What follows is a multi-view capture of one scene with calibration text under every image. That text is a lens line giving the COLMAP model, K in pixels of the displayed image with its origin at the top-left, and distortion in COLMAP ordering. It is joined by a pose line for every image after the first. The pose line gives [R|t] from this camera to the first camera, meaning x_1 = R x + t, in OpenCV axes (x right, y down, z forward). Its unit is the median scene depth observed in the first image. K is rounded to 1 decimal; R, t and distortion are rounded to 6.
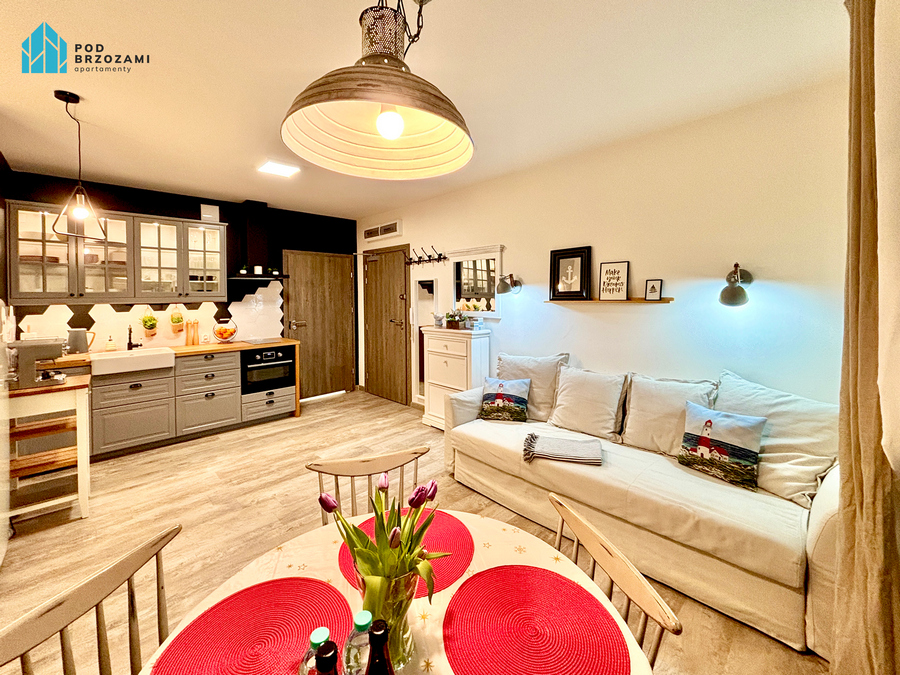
lens RADIAL K [[363.6, 0, 449.6], [0, 363.6, 338.1], [0, 0, 1]] dist [0.001917, 0.000093]
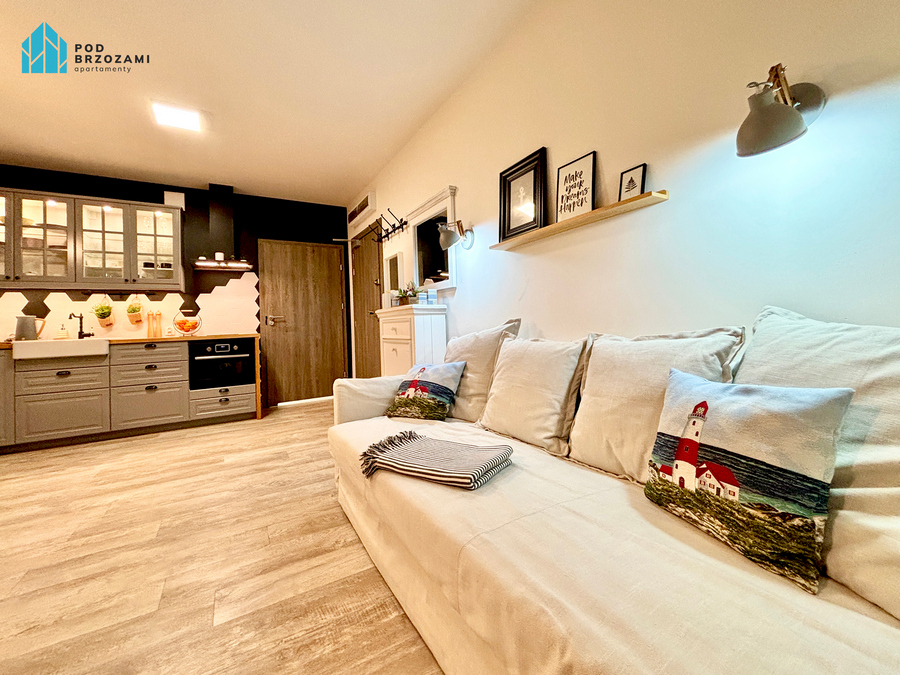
lens RADIAL K [[363.6, 0, 449.3], [0, 363.6, 346.8], [0, 0, 1]] dist [0.001305, 0.000539]
pose [[0.972185, -0.014365, -0.233773, 0.358163], [0.003148, 0.998829, -0.048284, 0.123206], [0.234193, 0.046205, 0.971092, 0.346343]]
